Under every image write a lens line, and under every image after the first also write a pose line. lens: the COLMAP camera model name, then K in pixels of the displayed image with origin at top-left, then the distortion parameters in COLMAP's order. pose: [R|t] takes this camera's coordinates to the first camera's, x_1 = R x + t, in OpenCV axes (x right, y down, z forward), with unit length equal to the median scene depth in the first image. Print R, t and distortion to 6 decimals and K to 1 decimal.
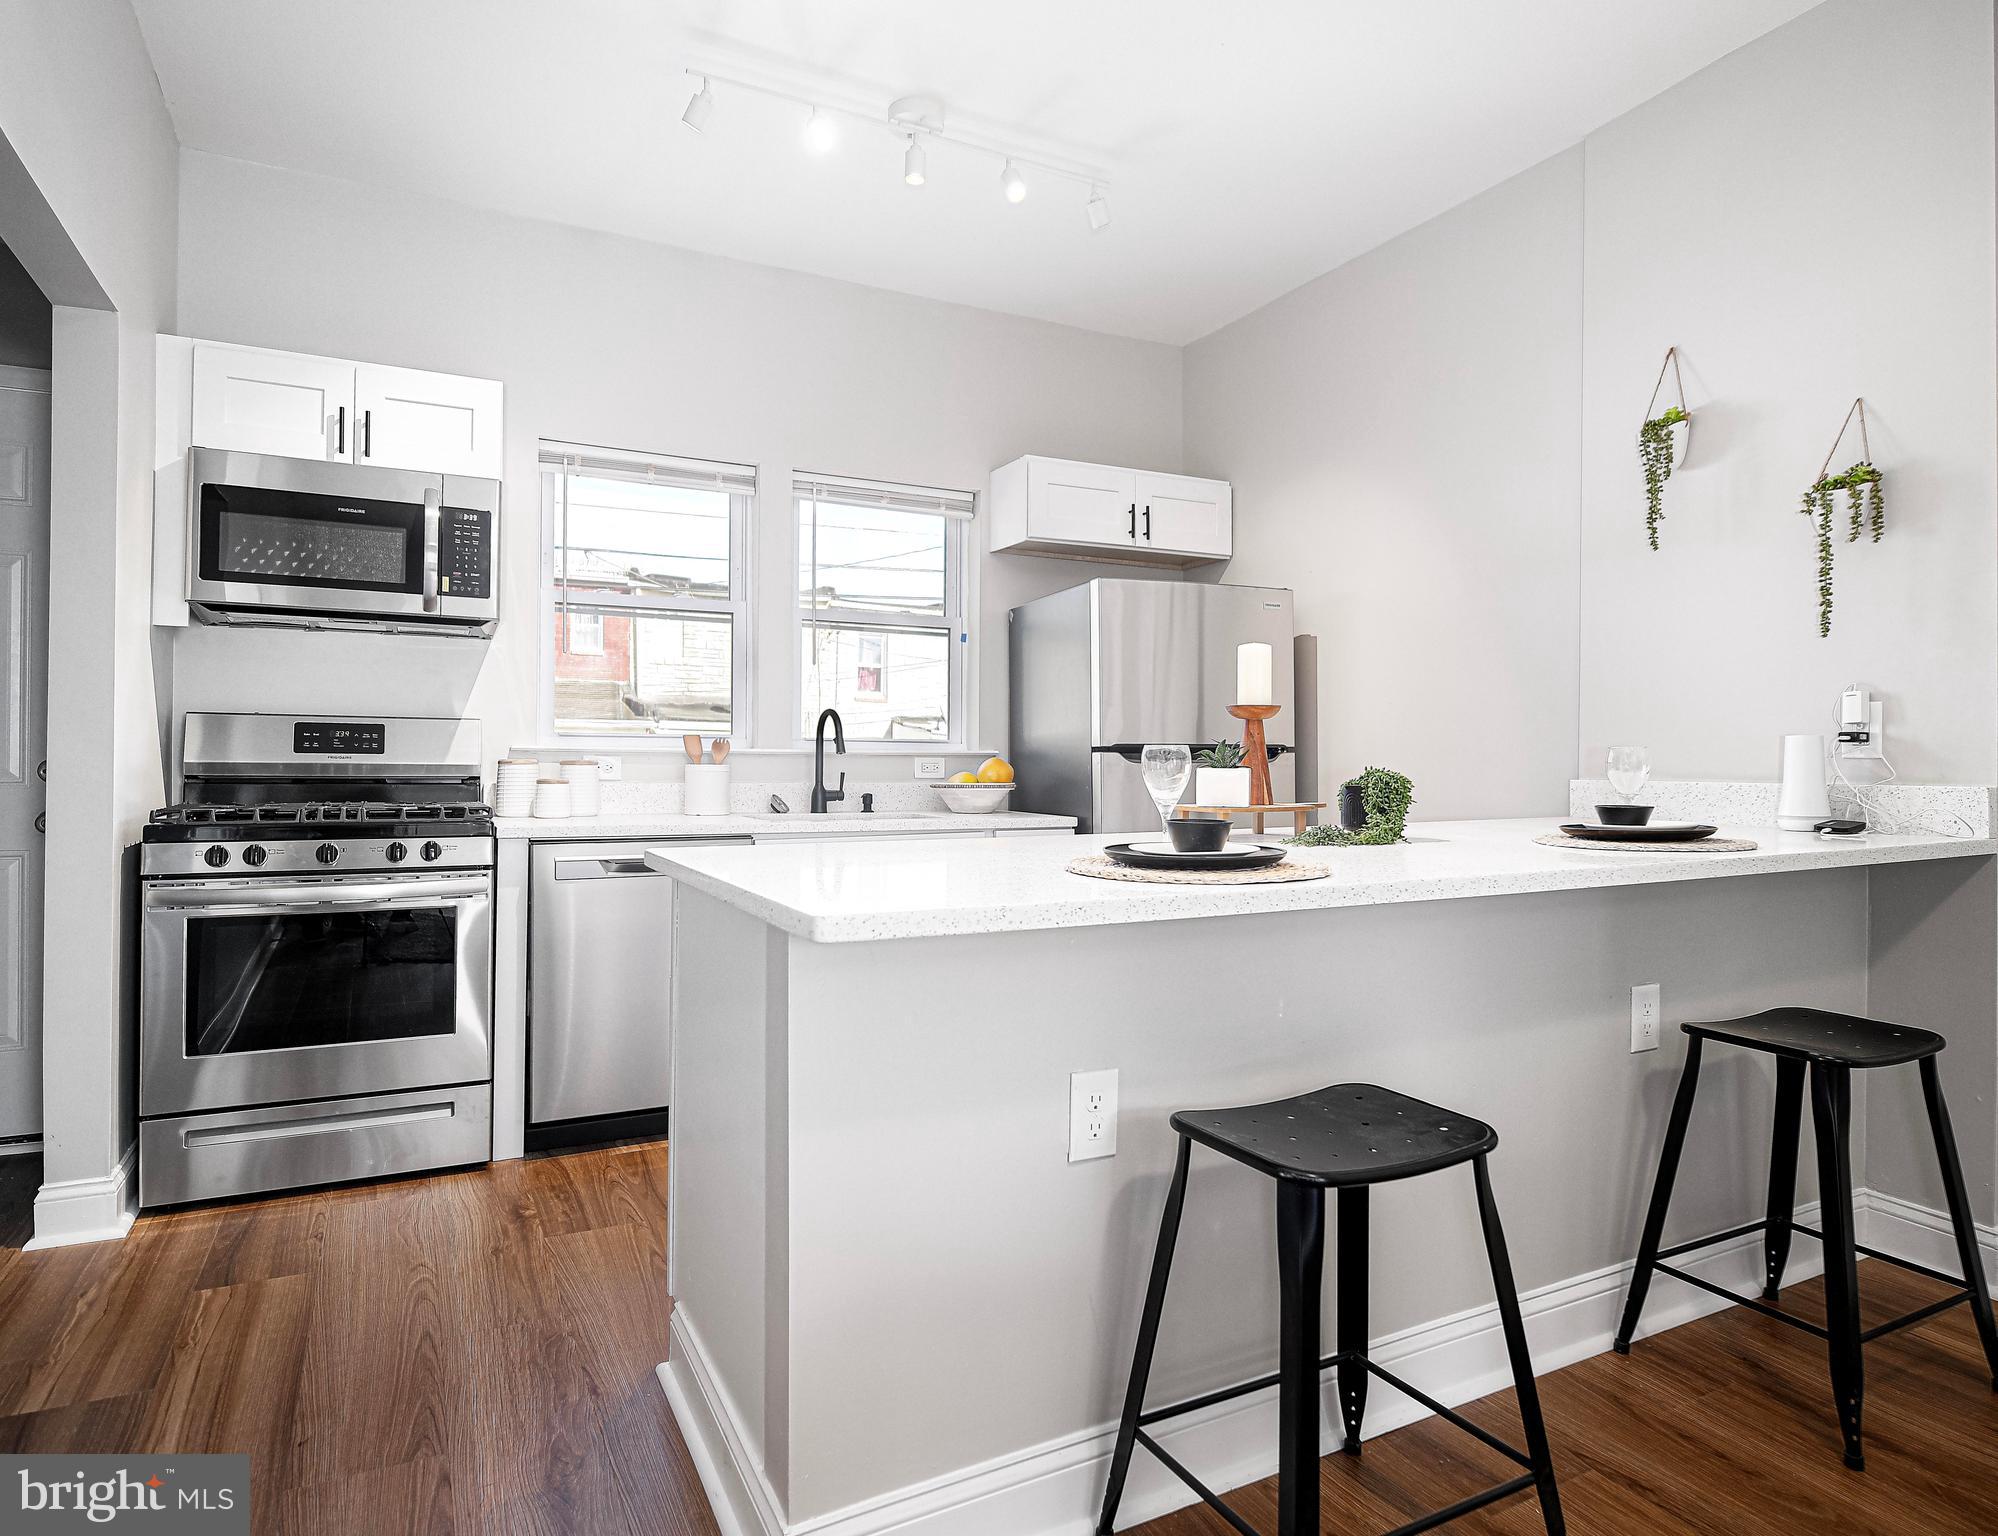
lens RADIAL K [[1145.4, 0, 997.8], [0, 1145.4, 765.0], [0, 0, 1]] dist [-0.001086, -0.006801]
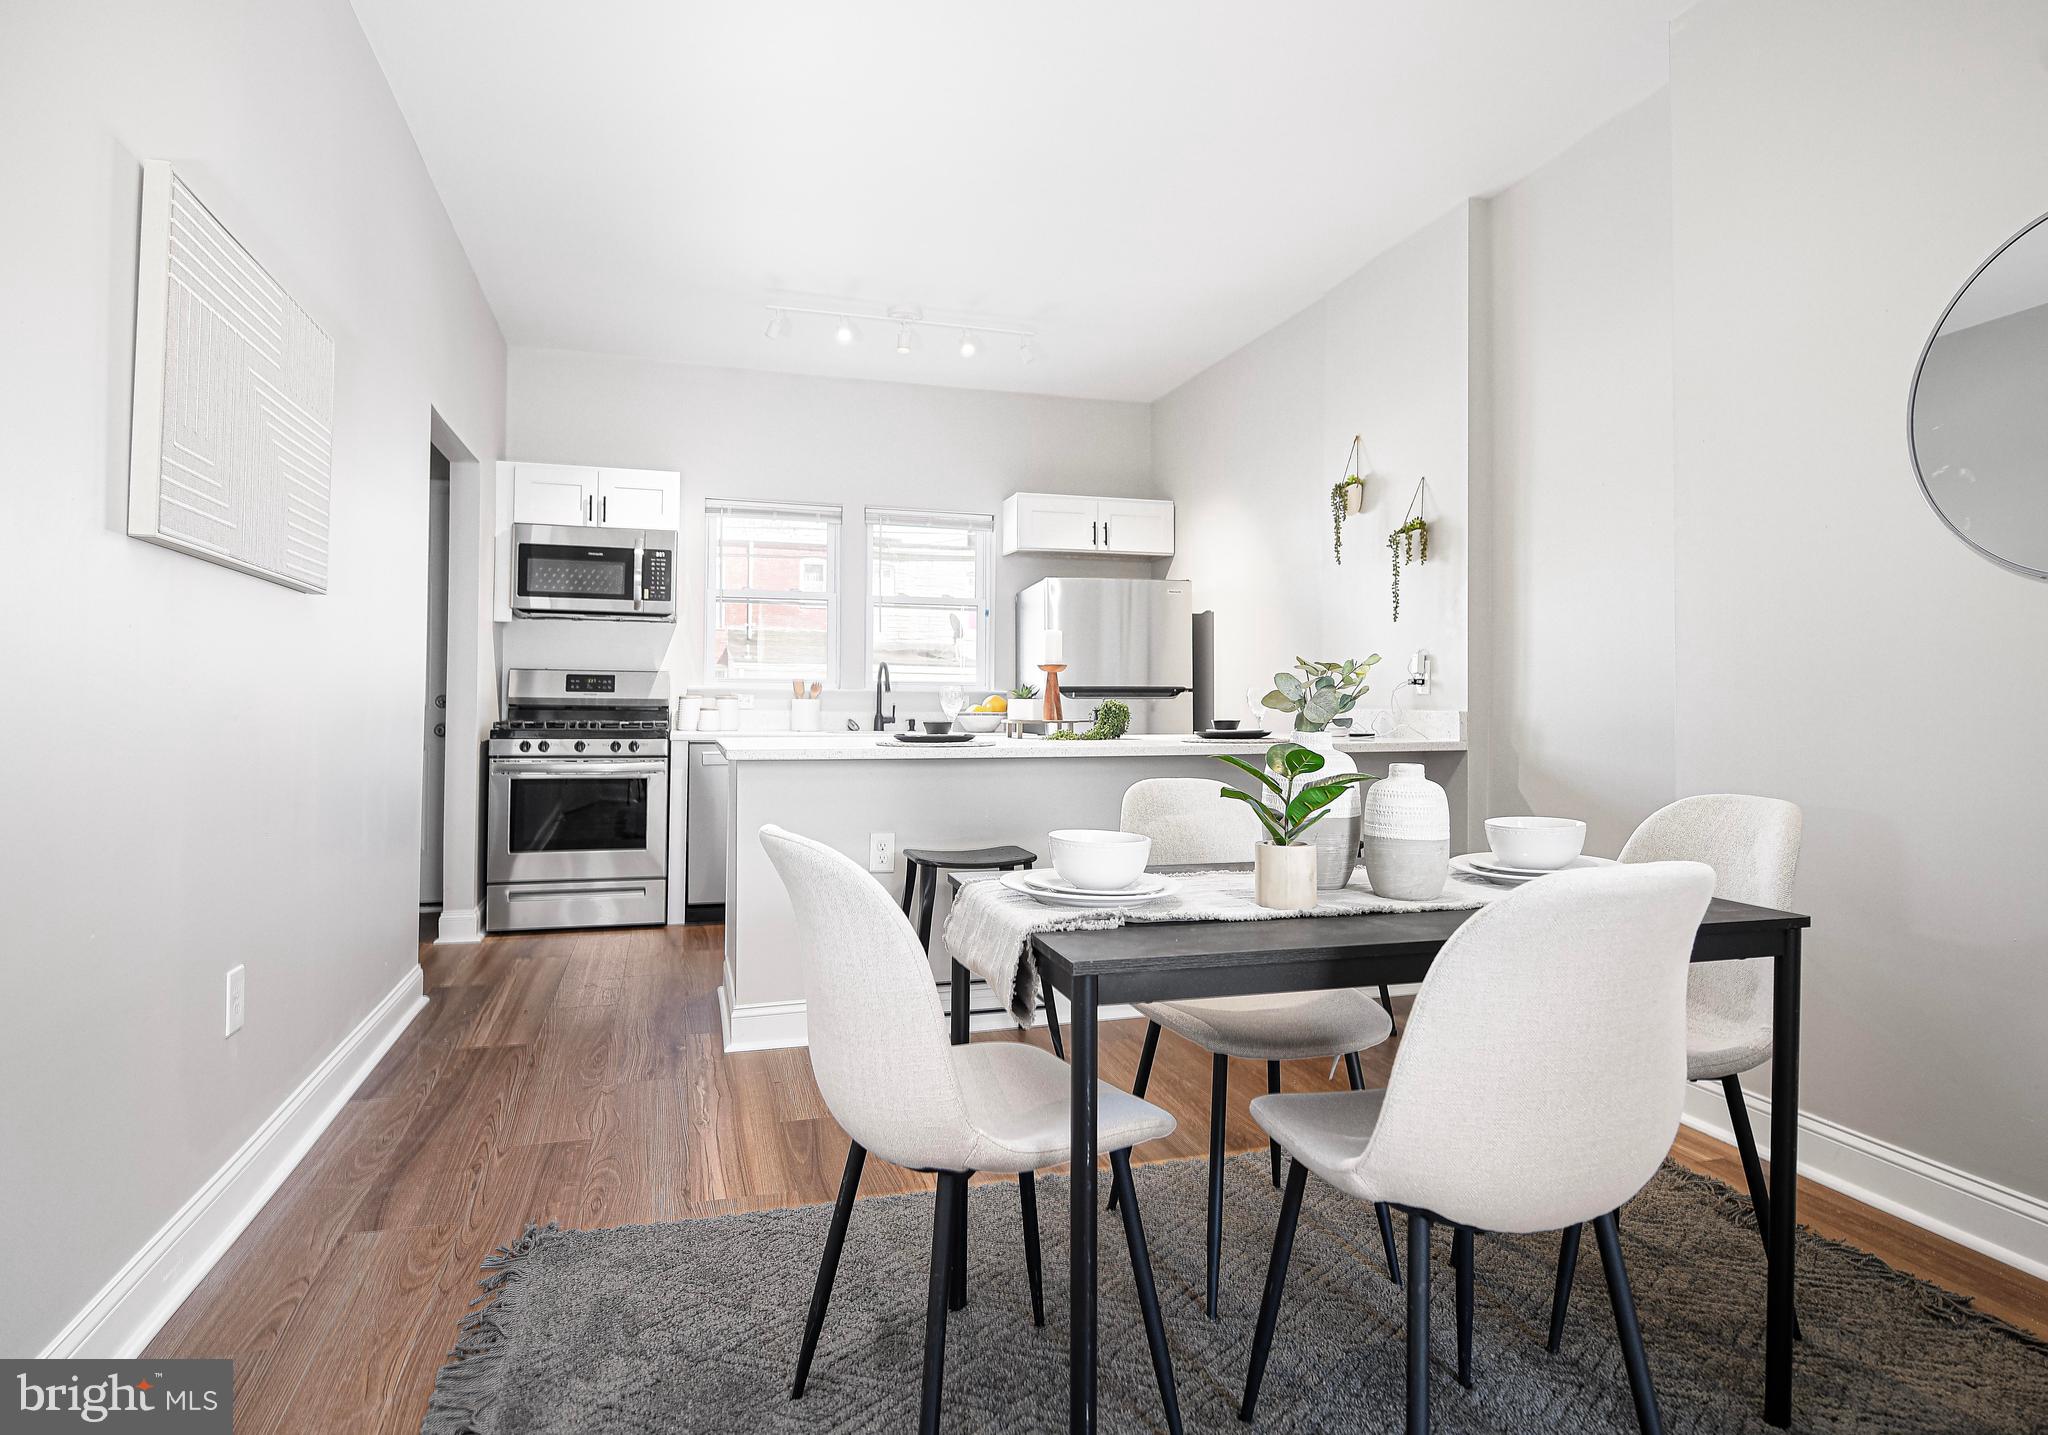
lens RADIAL K [[1112.7, 0, 1014.2], [0, 1112.7, 695.7], [0, 0, 1]] dist [0.007445, 0.000820]
pose [[0.983426, 0.000920, -0.181310, 0.387709], [-0.002709, 0.999950, -0.009617, 0.010935], [0.181292, 0.009949, 0.983379, -0.579750]]
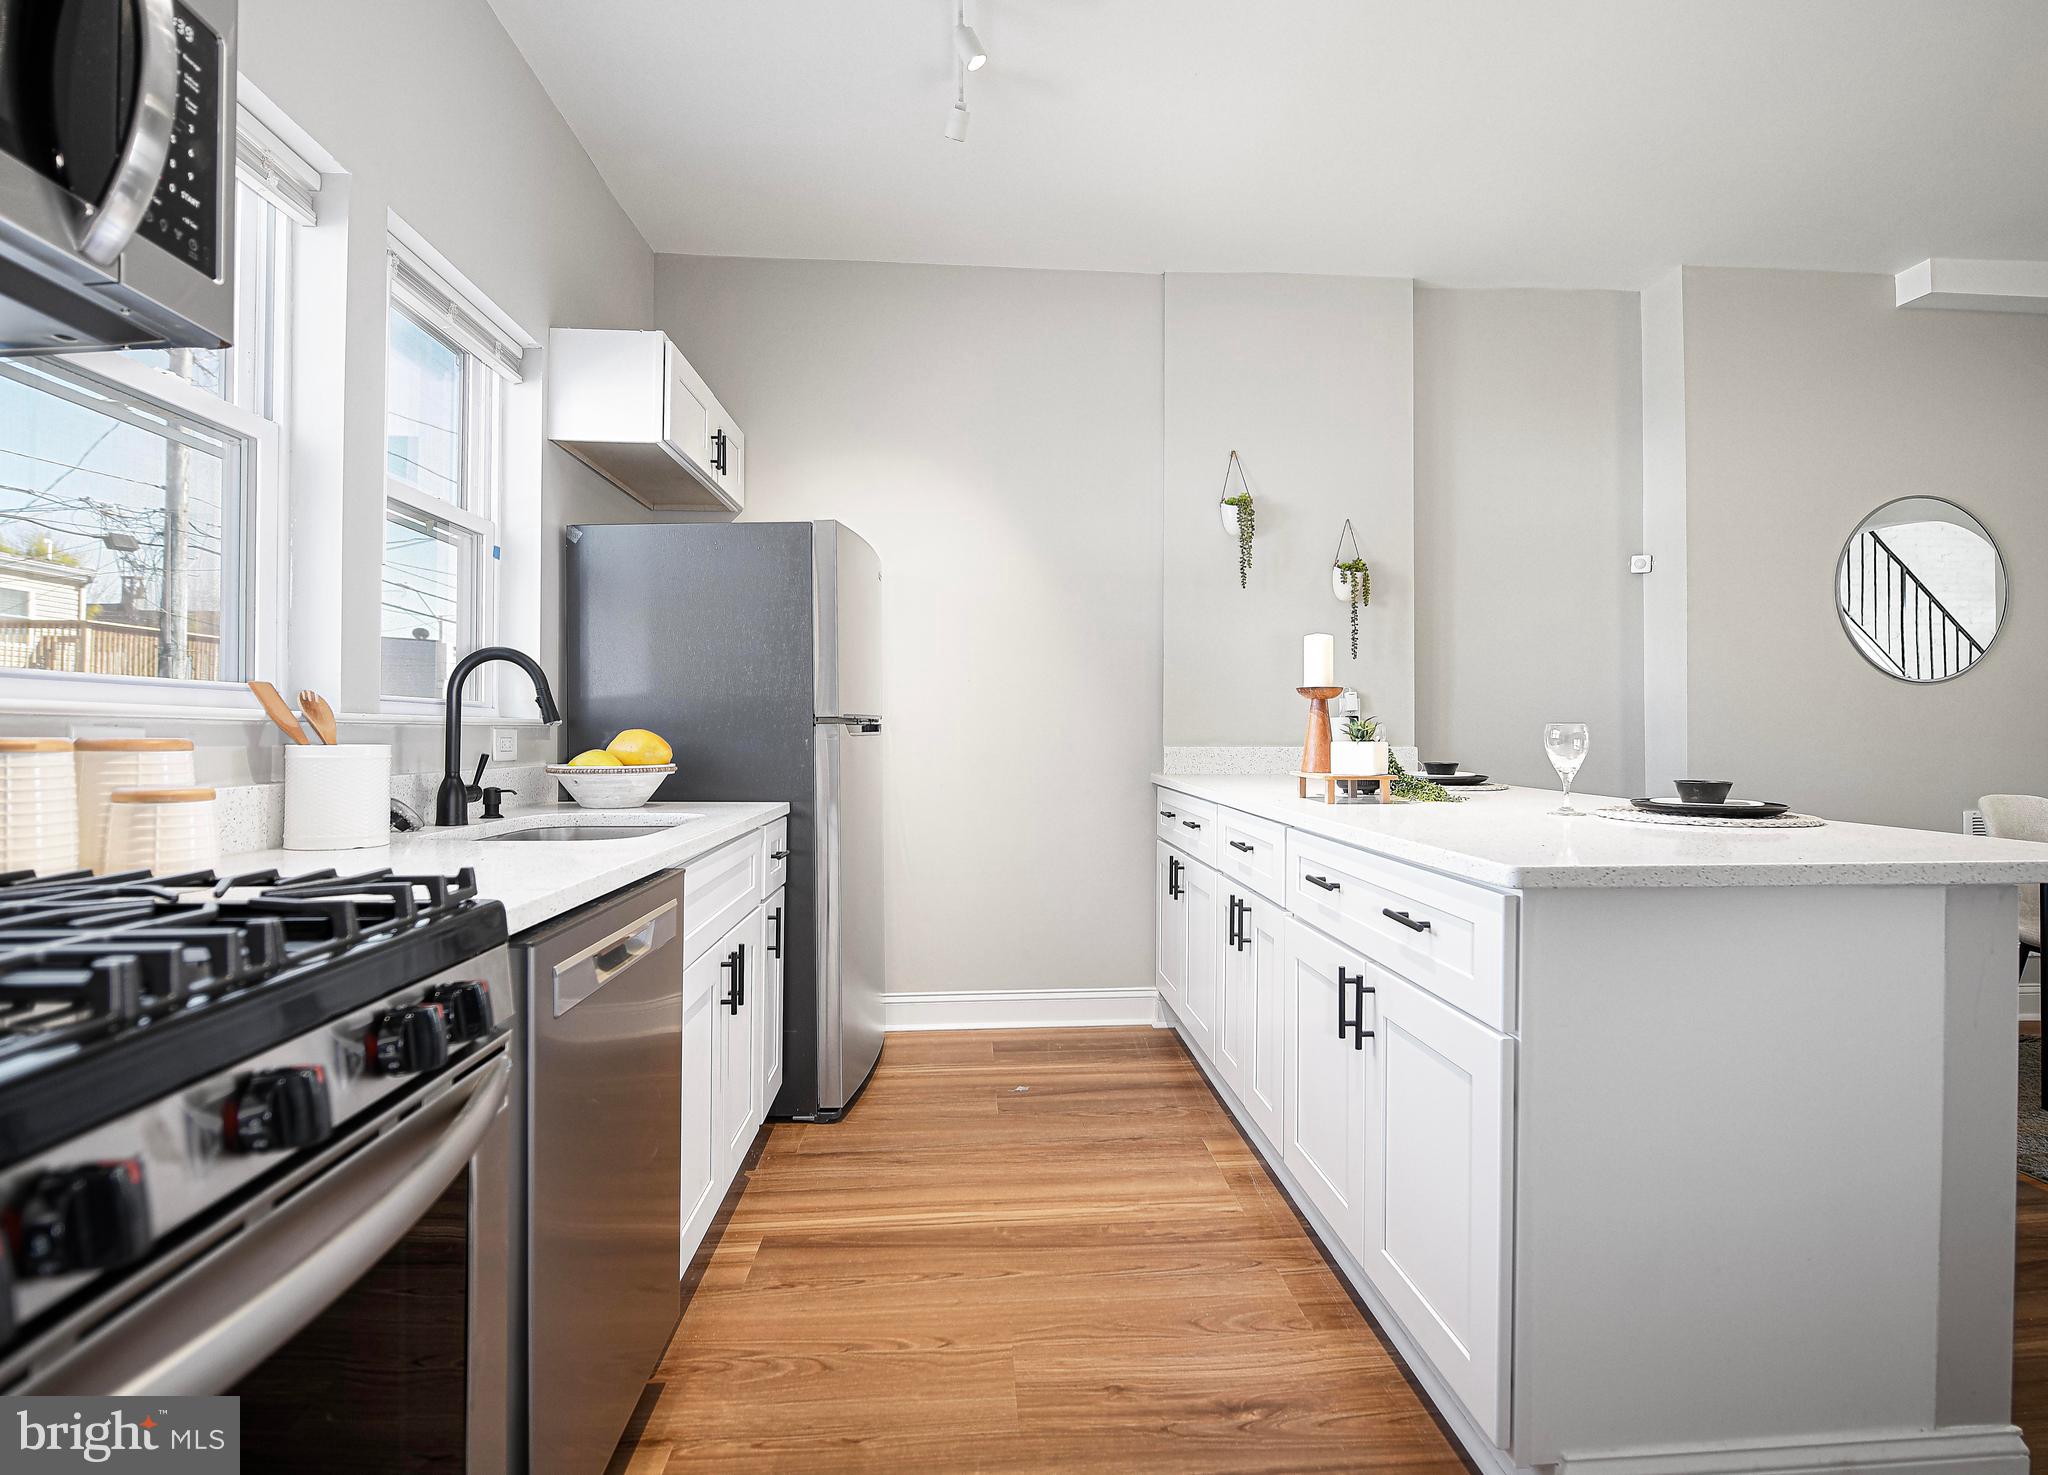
lens RADIAL K [[1008.3, 0, 1039.3], [0, 1008.3, 732.8], [0, 0, 1]] dist [-0.022384, -0.000161]
pose [[0.396422, -0.001312, 0.918068, -0.668421], [0.004744, 0.999989, -0.000620, -0.004768], [-0.918056, 0.004601, 0.396423, 0.692909]]
